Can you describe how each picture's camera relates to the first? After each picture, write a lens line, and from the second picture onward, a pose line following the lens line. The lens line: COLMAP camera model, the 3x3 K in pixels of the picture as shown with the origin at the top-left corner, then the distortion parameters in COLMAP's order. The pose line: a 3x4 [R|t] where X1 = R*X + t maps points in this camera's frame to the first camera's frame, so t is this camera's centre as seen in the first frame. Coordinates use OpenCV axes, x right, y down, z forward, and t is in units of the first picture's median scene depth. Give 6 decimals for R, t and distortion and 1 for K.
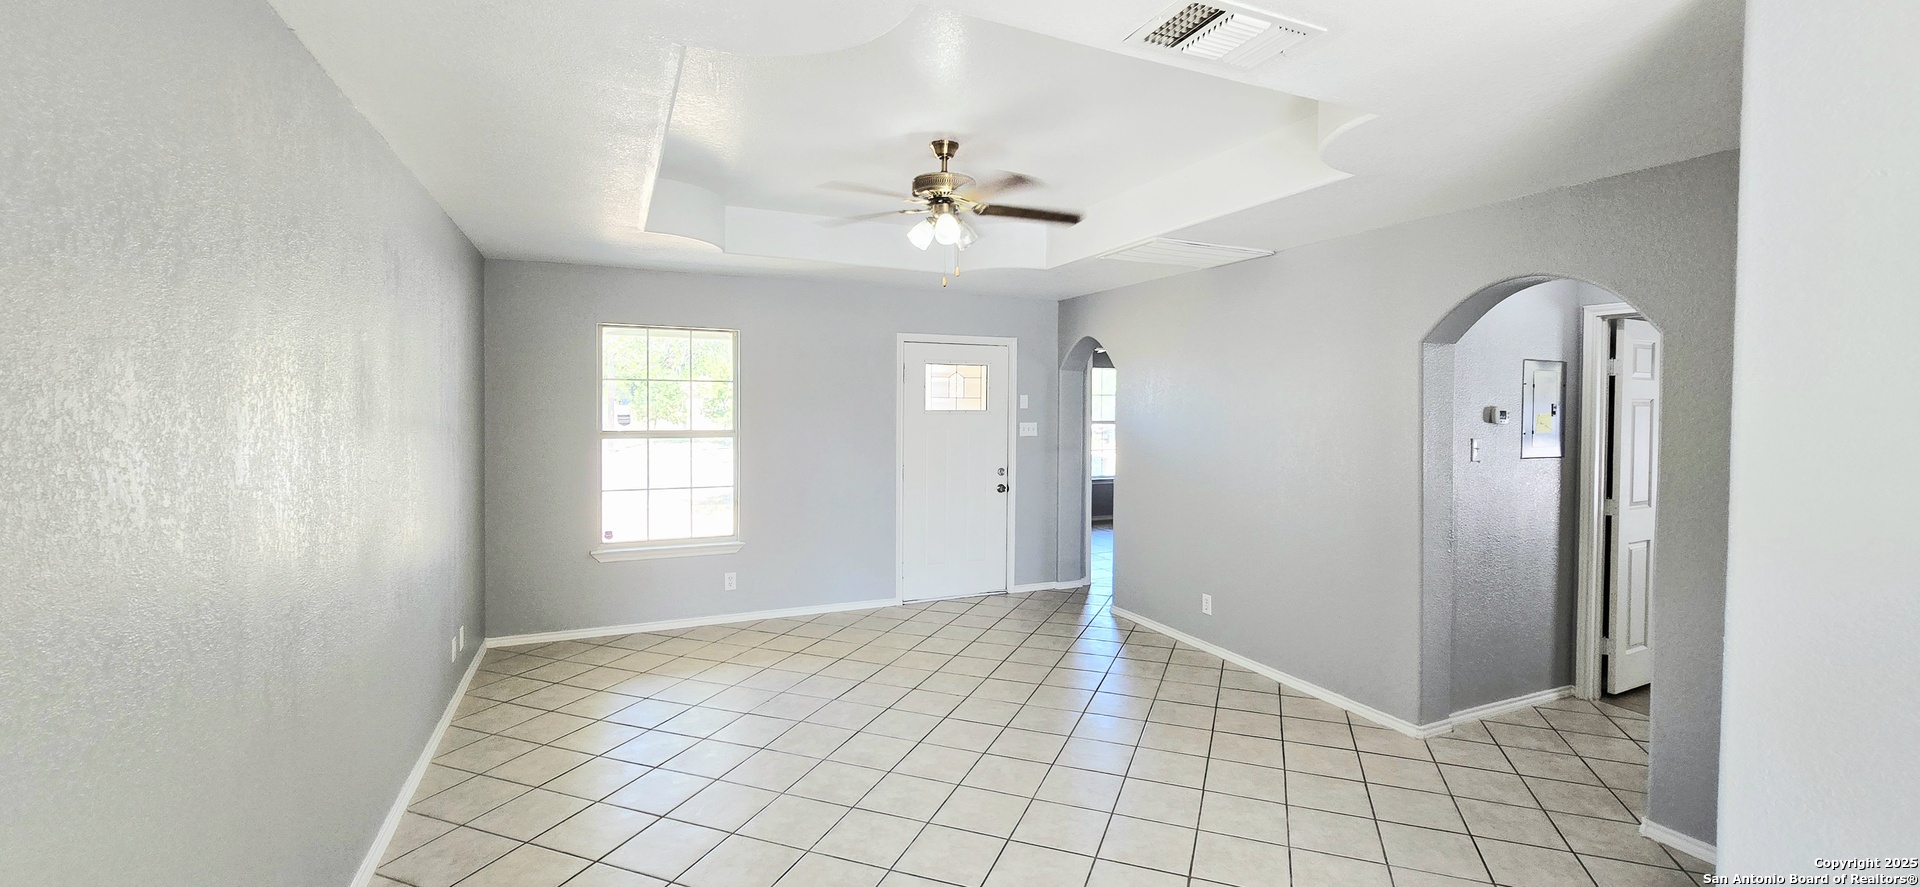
lens RADIAL K [[790.1, 0, 990.8], [0, 790.1, 418.2], [0, 0, 1]] dist [-0.003368, -0.000947]
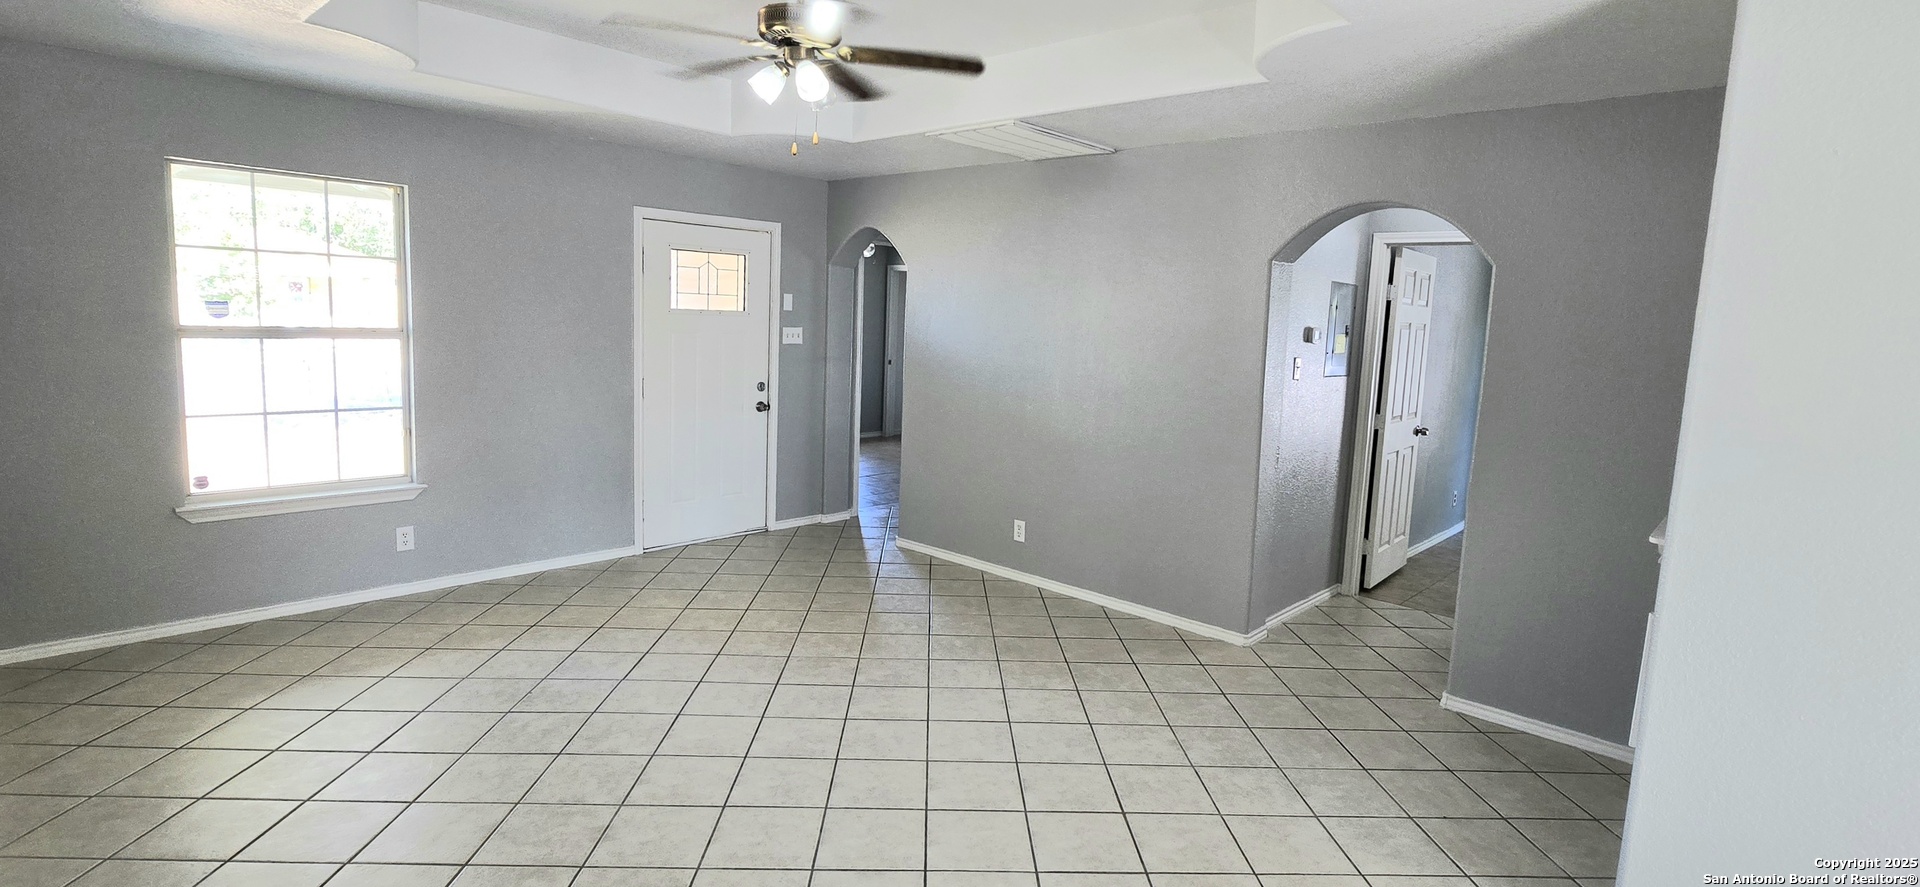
lens RADIAL K [[898.8, 0, 978.2], [0, 898.8, 426.6], [0, 0, 1]] dist [-0.003945, -0.000858]
pose [[0.923784, -0.016413, 0.382561, -0.201150], [-0.028804, 0.993272, 0.112167, -0.004184], [-0.381828, -0.114637, 0.917096, 0.070447]]
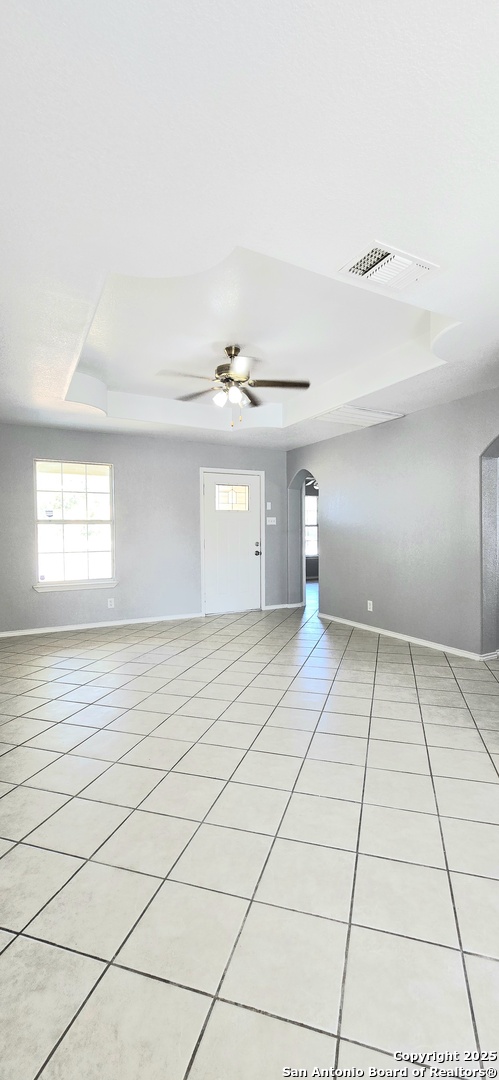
lens RADIAL K [[444.4, 0, 265.2], [0, 444.4, 550.3], [0, 0, 1]] dist [-0.003368, -0.000947]
pose [[0.998207, -0.017356, 0.057289, -0.040558], [0.016077, 0.999613, 0.022701, 0.086216], [-0.057661, -0.021739, 0.998099, -0.049241]]
